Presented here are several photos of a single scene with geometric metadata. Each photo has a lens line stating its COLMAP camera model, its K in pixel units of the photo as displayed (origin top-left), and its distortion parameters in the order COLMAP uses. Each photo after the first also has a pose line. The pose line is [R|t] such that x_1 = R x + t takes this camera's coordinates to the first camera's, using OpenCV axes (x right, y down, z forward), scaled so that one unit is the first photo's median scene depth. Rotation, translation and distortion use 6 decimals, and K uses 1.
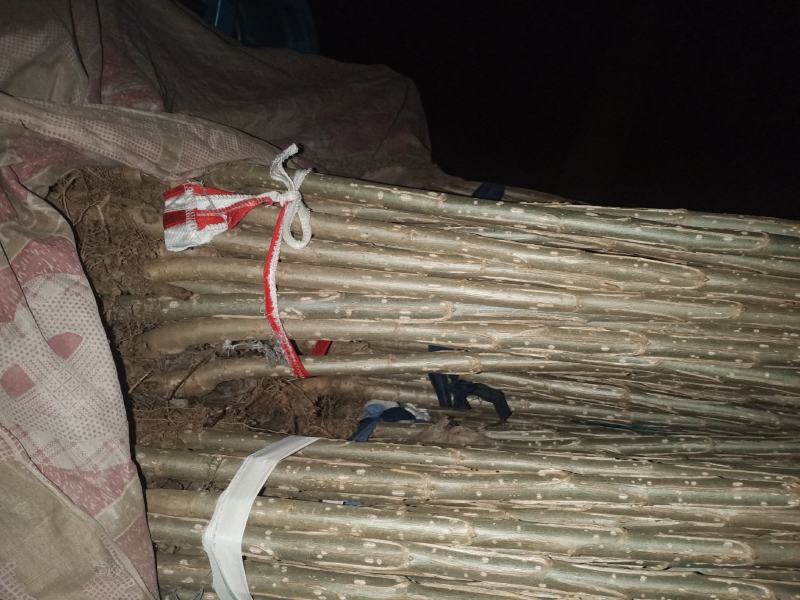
lens RADIAL K [[624.6, 0, 400.0], [0, 624.6, 300.0], [0, 0, 1]] dist [0.089544, -0.175691]
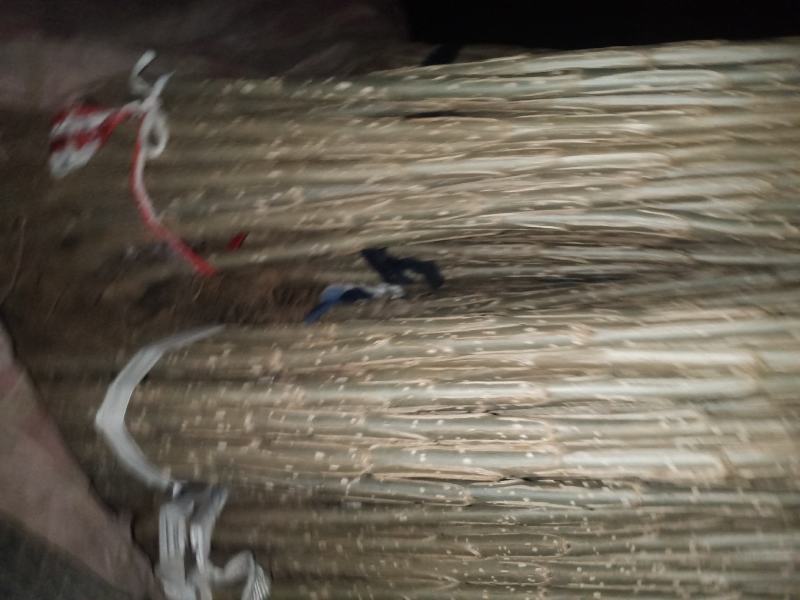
lens RADIAL K [[624.6, 0, 400.0], [0, 624.6, 300.0], [0, 0, 1]] dist [0.089544, -0.175691]
pose [[0.980979, -0.112862, -0.157934, 0.398997], [0.140746, 0.973862, 0.178280, 0.023734], [0.133685, -0.197117, 0.971222, -0.020393]]
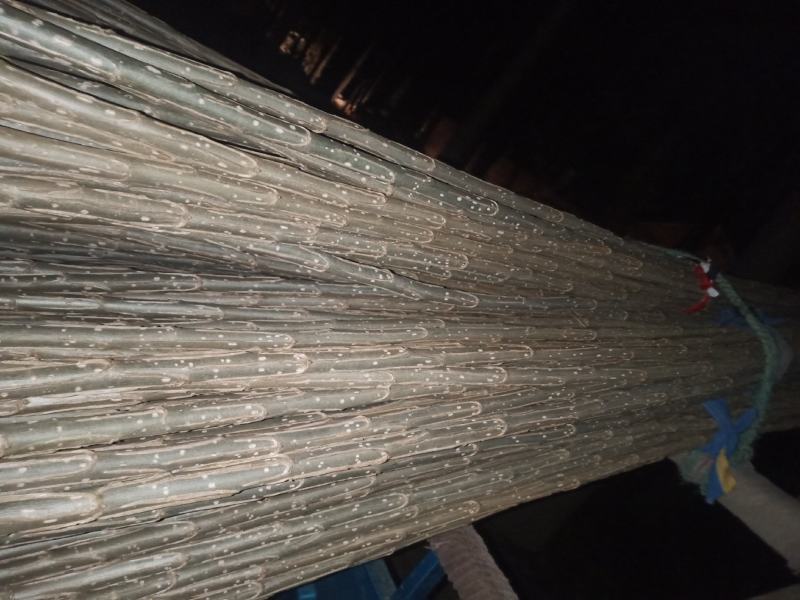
lens RADIAL K [[634.6, 0, 400.0], [0, 634.6, 300.0], [0, 0, 1]] dist [0.039120, -0.104058]
pose [[0.637247, -0.058493, 0.768437, -0.164718], [-0.237749, 0.933559, 0.268222, -0.151970], [-0.733070, -0.353619, 0.581001, 0.131560]]
